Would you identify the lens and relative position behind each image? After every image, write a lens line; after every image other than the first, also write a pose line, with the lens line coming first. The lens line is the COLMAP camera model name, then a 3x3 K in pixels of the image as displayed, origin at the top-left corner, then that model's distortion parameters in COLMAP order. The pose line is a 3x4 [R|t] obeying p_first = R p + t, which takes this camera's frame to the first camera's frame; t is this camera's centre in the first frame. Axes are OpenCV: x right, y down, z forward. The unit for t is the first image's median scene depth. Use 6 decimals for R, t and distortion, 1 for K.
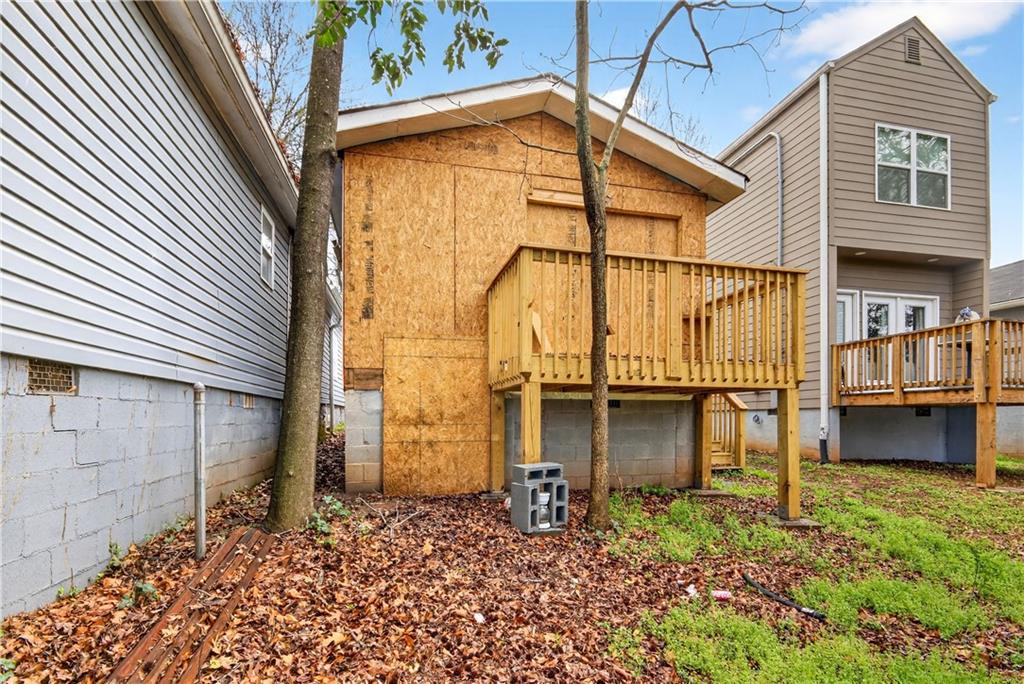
lens RADIAL K [[463.3, 0, 509.5], [0, 463.3, 405.2], [0, 0, 1]] dist [0.000261, 0.000041]
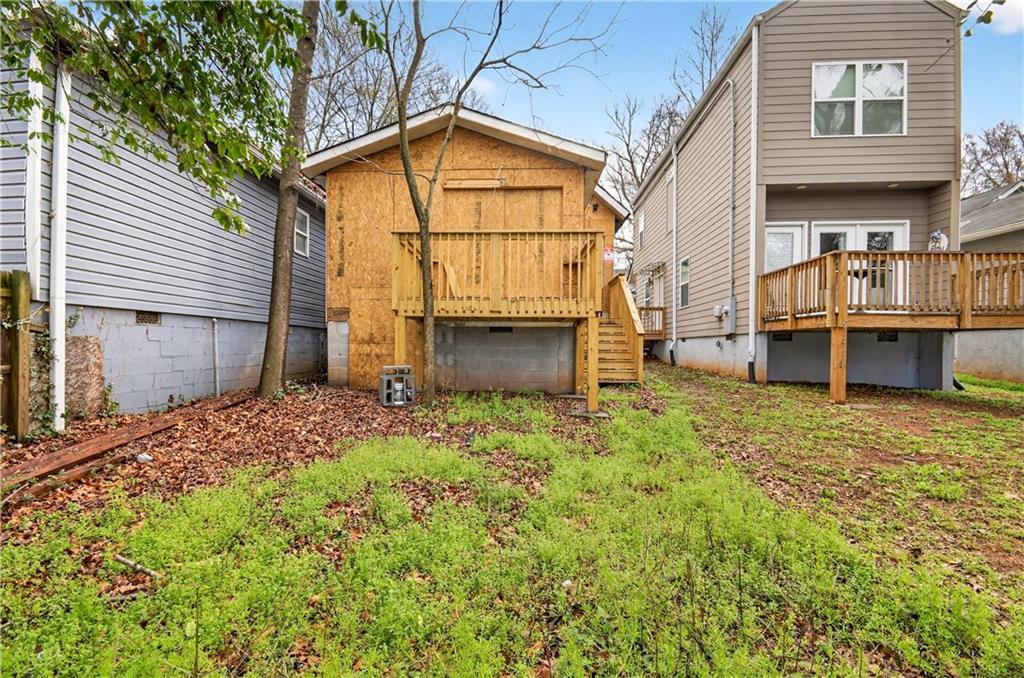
lens RADIAL K [[462.7, 0, 512.0], [0, 462.7, 339.0], [0, 0, 1]] dist [0.000356, 0.000077]
pose [[0.956064, 0.000991, -0.293155, 0.624092], [0.001688, 0.999959, 0.008884, 0.012443], [0.293152, -0.008989, 0.956024, -0.296772]]
